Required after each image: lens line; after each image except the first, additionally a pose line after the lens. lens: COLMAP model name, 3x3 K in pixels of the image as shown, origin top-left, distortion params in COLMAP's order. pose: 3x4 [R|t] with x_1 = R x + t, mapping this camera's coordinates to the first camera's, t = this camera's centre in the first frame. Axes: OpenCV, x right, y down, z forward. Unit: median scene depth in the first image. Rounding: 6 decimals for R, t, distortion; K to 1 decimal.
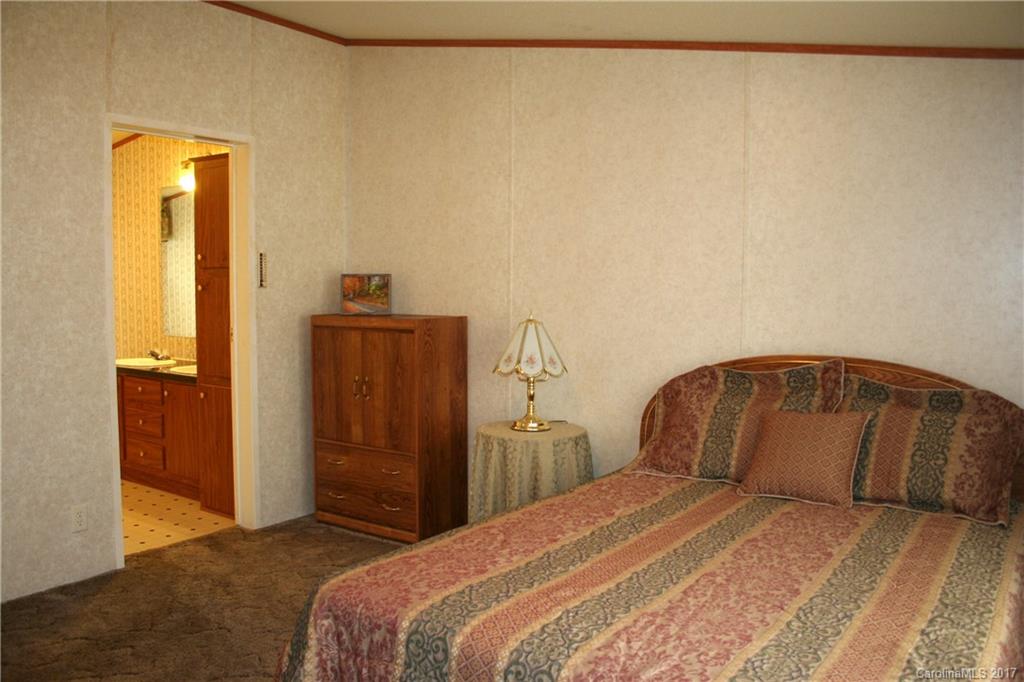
lens RADIAL K [[875.0, 0, 512.0], [0, 875.0, 341.0], [0, 0, 1]] dist [-0.056718, 0.000427]
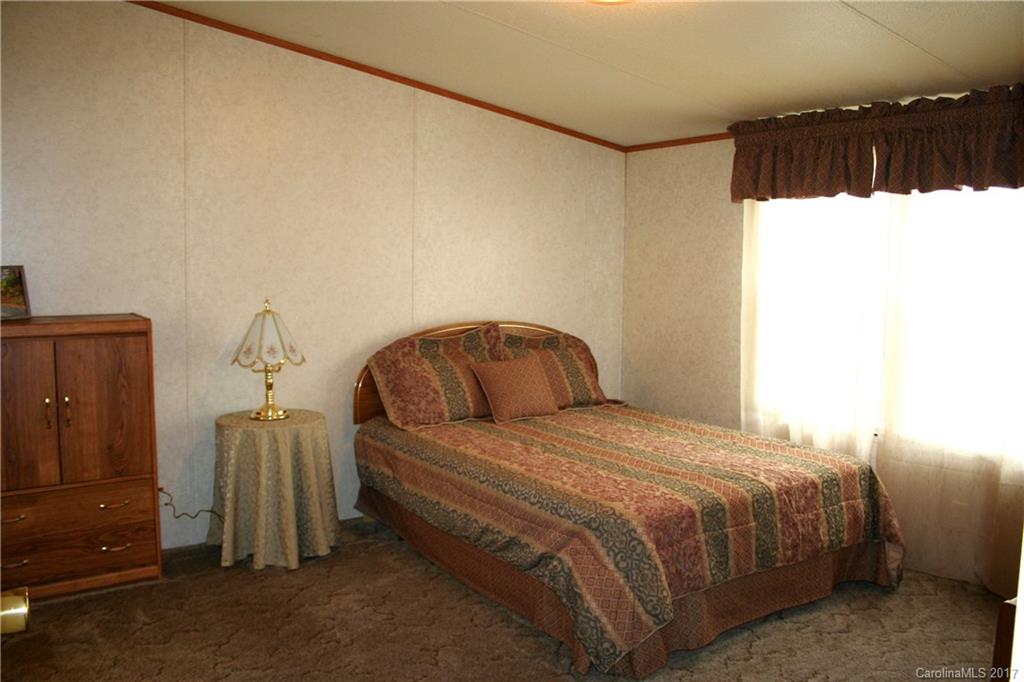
lens RADIAL K [[857.7, 0, 512.0], [0, 857.7, 341.0], [0, 0, 1]] dist [-0.017330, 0.001070]
pose [[0.383988, -0.092723, 0.918671, -0.782246], [0.066652, 0.995133, 0.072581, -0.041940], [-0.920929, 0.033361, 0.388299, 0.357694]]
